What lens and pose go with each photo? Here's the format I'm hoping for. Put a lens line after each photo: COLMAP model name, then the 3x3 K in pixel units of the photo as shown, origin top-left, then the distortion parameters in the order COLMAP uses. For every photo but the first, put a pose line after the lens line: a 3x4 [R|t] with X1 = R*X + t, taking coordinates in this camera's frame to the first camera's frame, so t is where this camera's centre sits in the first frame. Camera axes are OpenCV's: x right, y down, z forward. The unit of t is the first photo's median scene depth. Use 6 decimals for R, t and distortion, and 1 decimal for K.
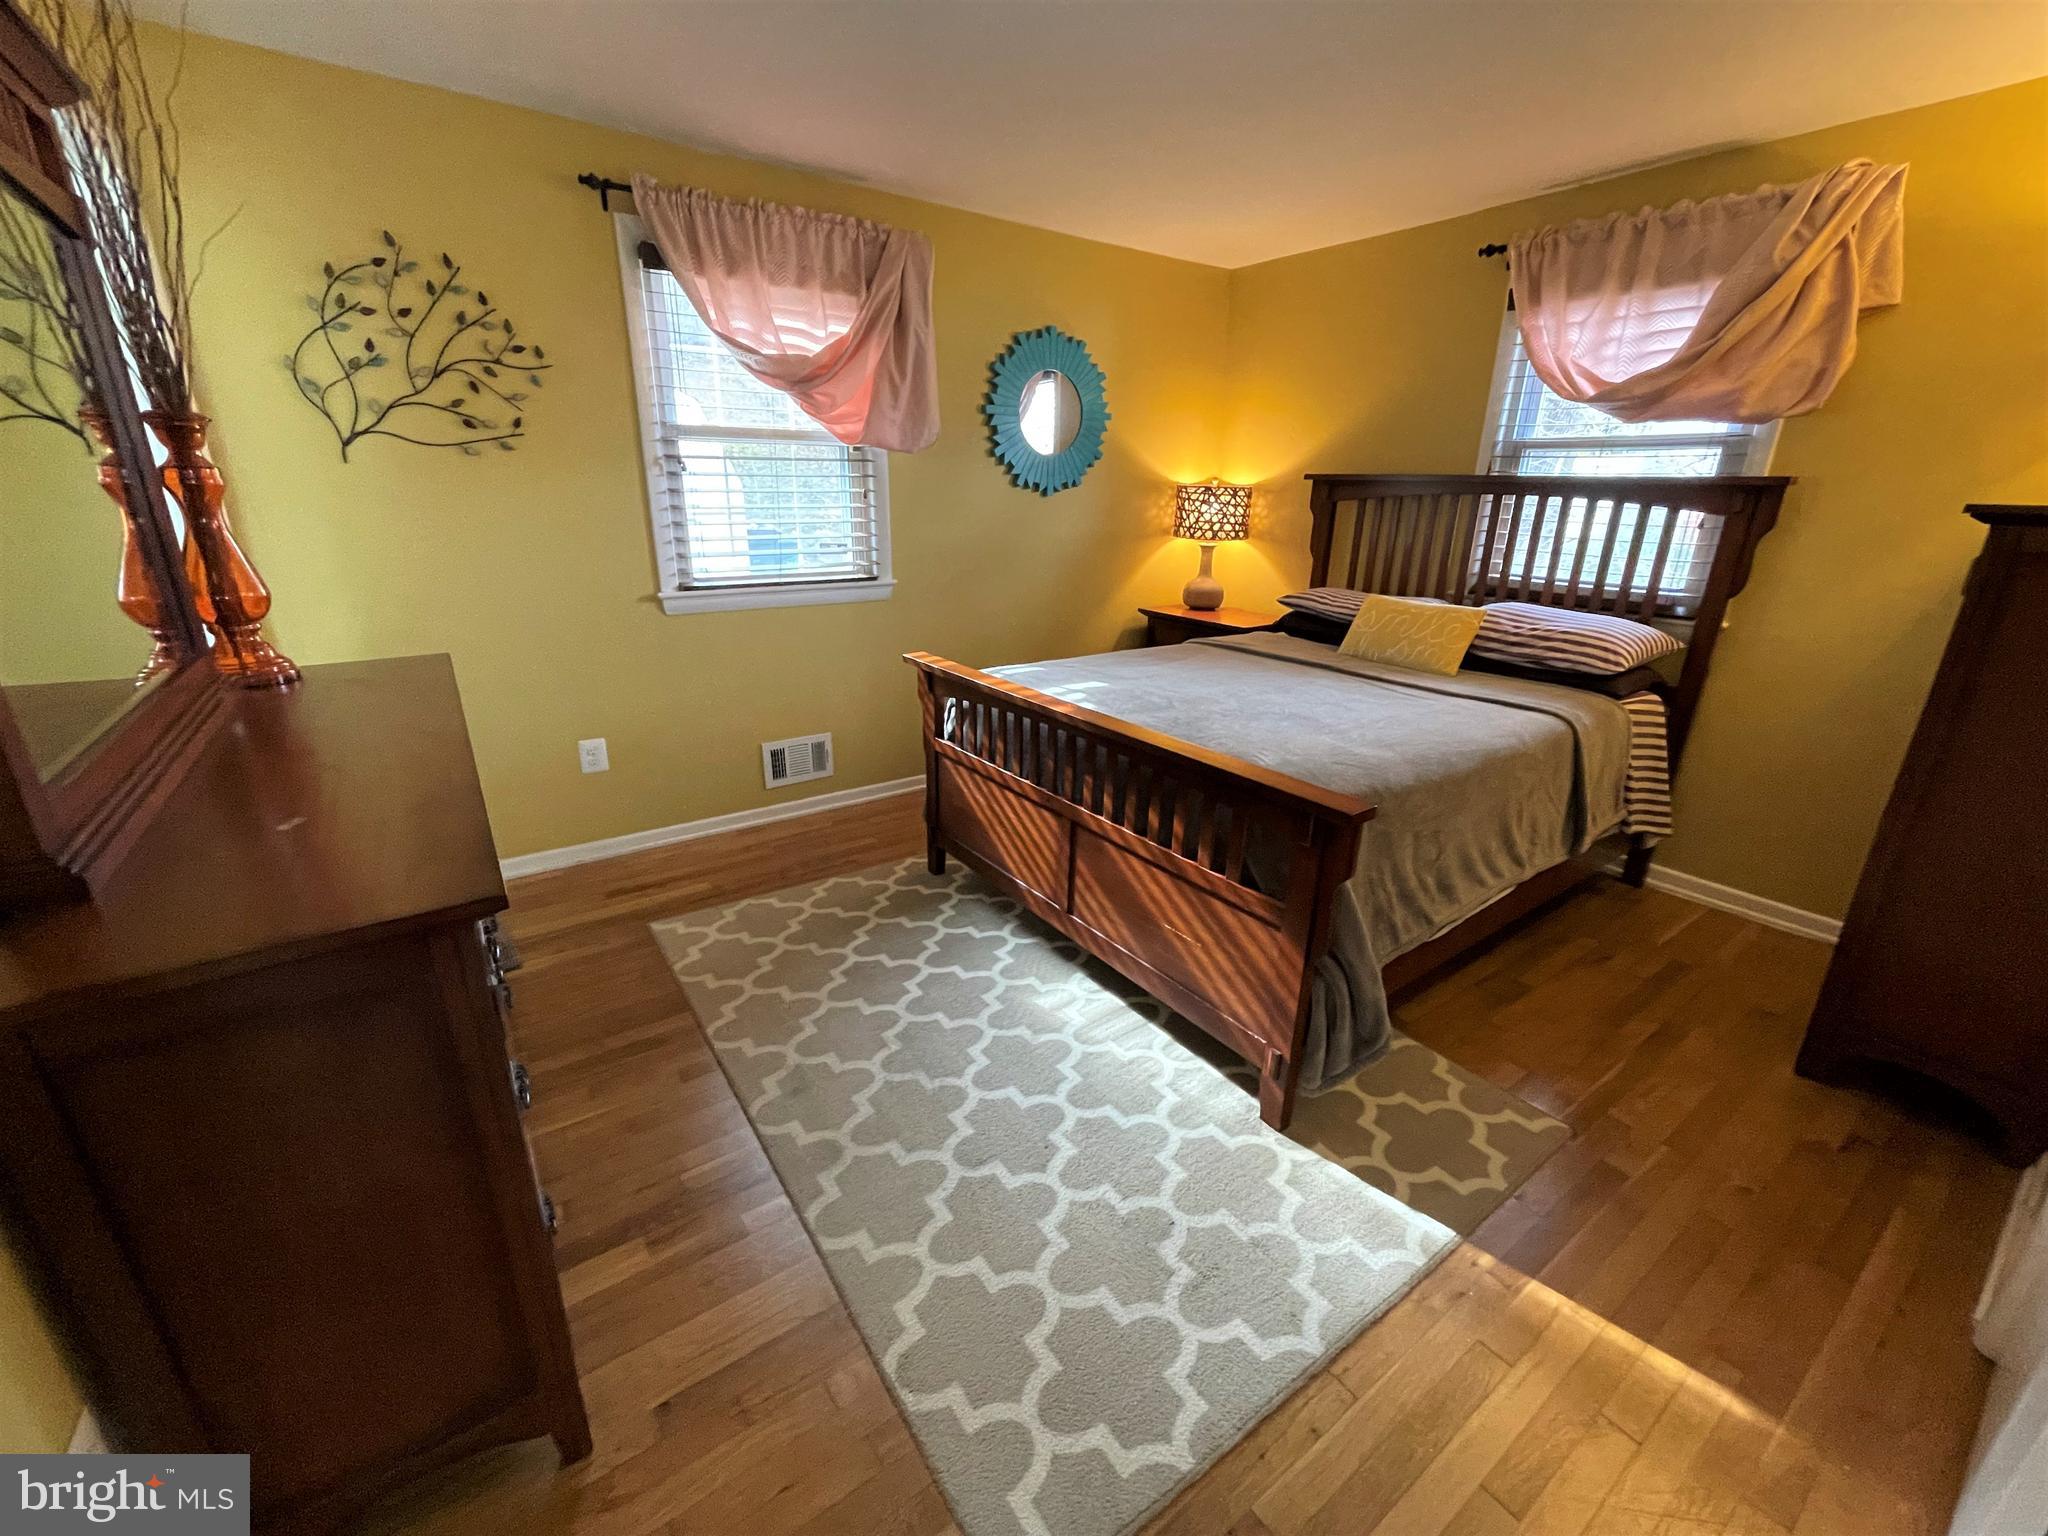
lens RADIAL K [[828.7, 0, 1028.2], [0, 828.7, 765.6], [0, 0, 1]] dist [-0.000796, -0.000044]
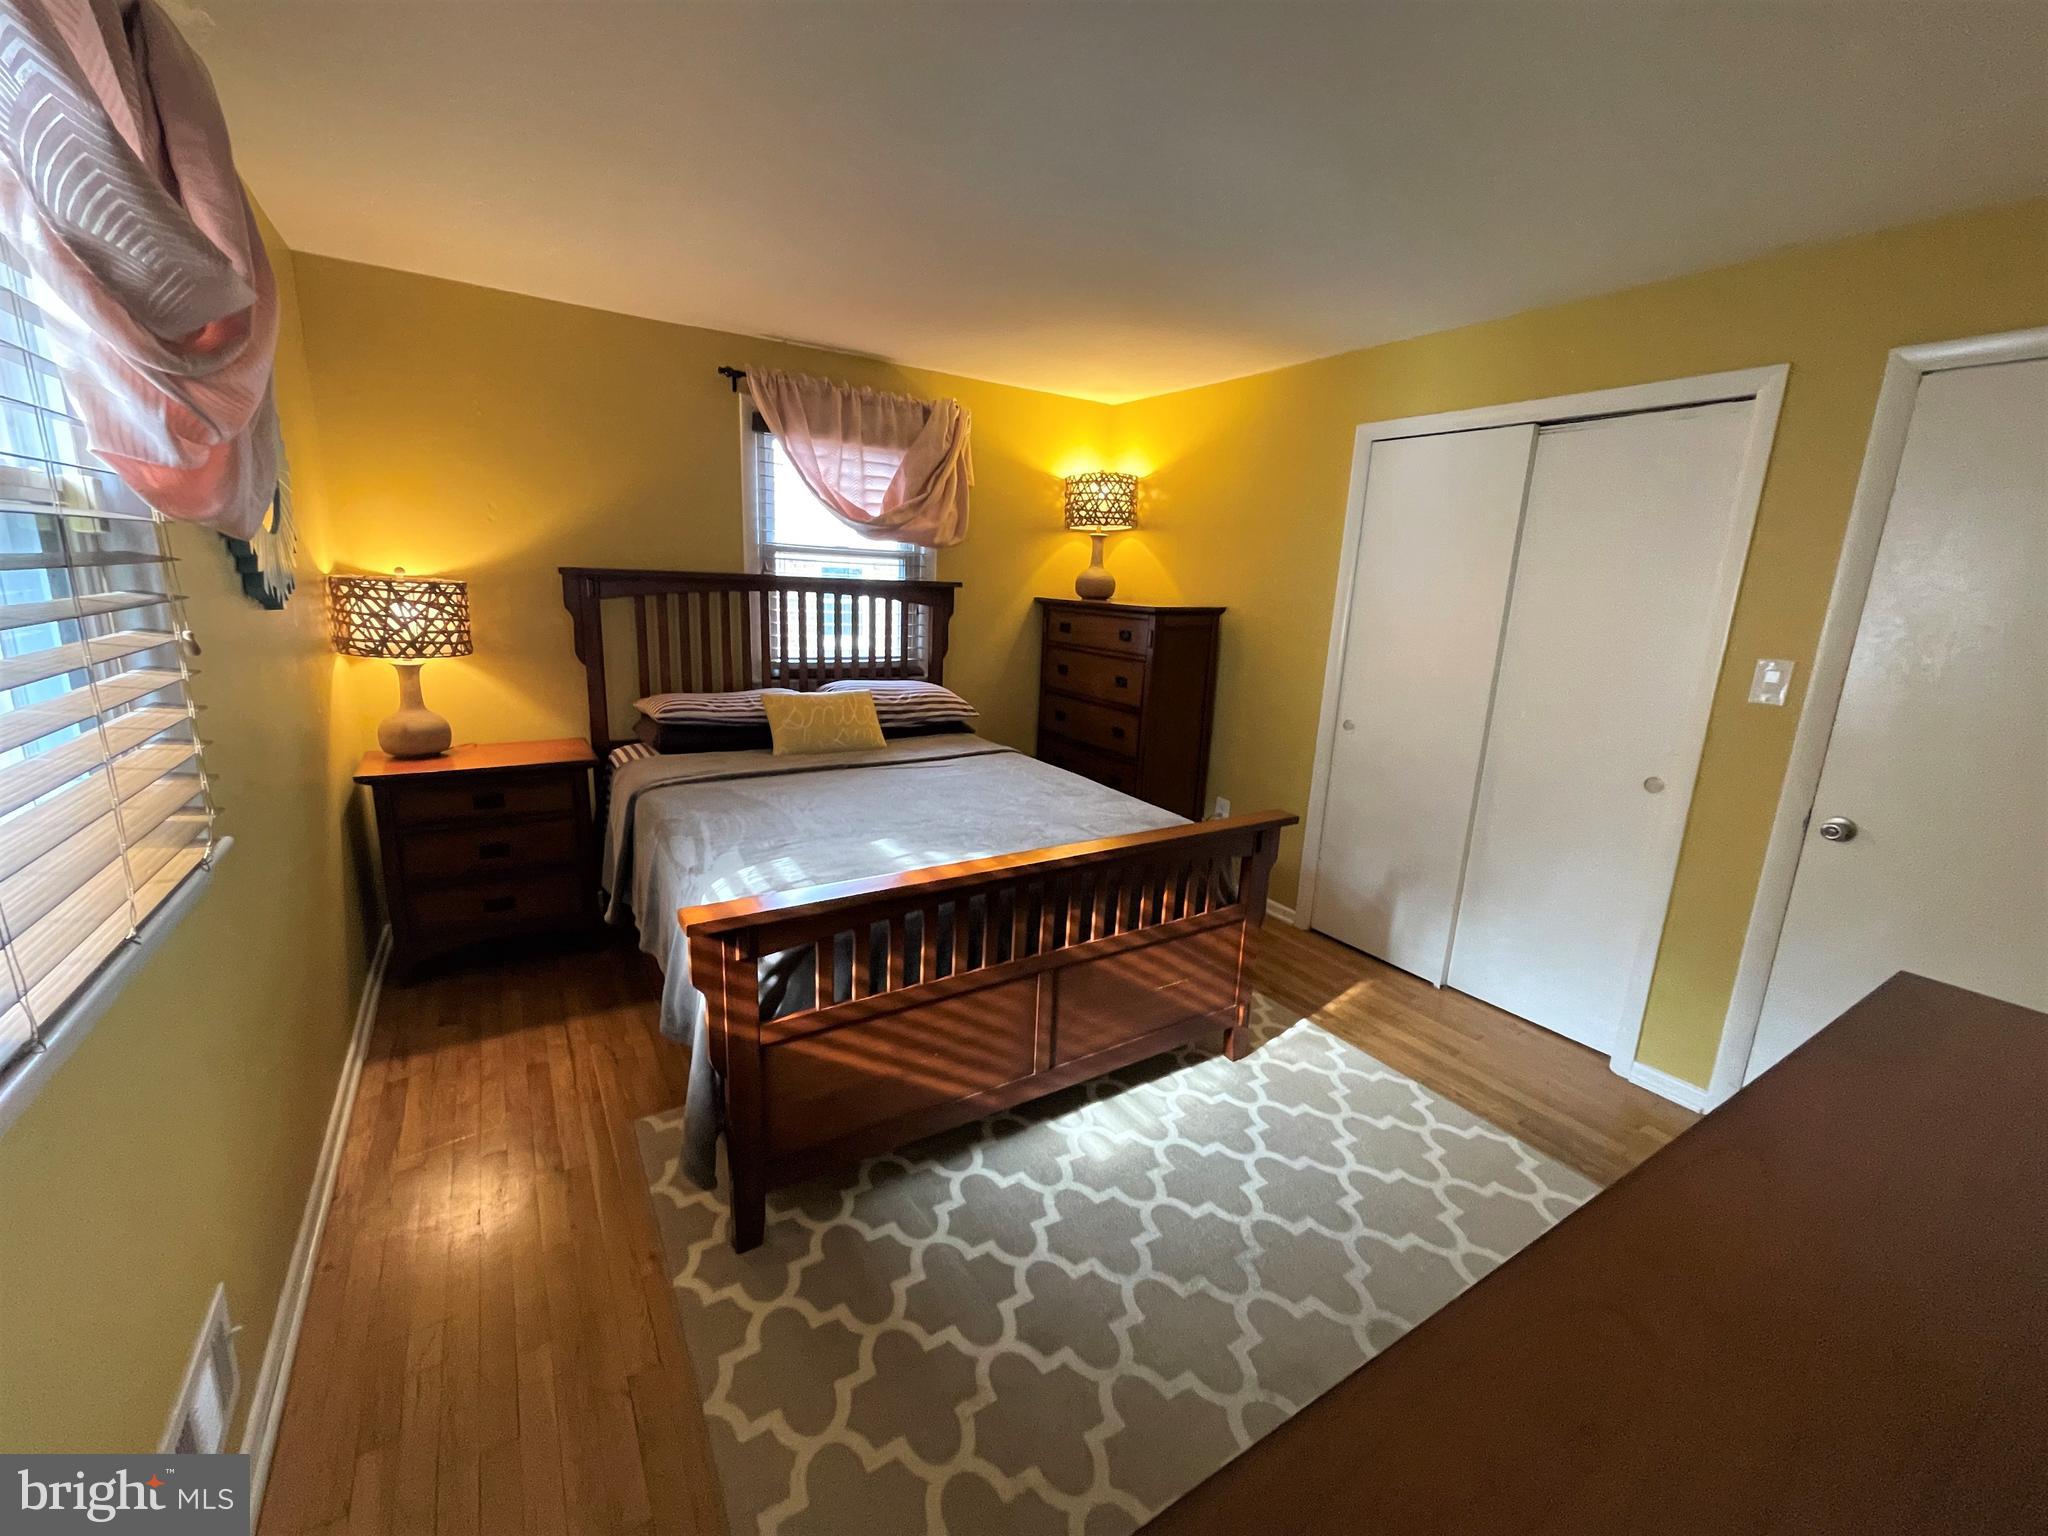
lens RADIAL K [[828.7, 0, 1027.2], [0, 828.7, 762.5], [0, 0, 1]] dist [-0.000796, -0.000044]
pose [[0.055781, -0.232802, 0.970923, -0.730202], [0.285369, 0.935589, 0.207935, -0.321487], [-0.956793, 0.265473, 0.118622, 0.786281]]
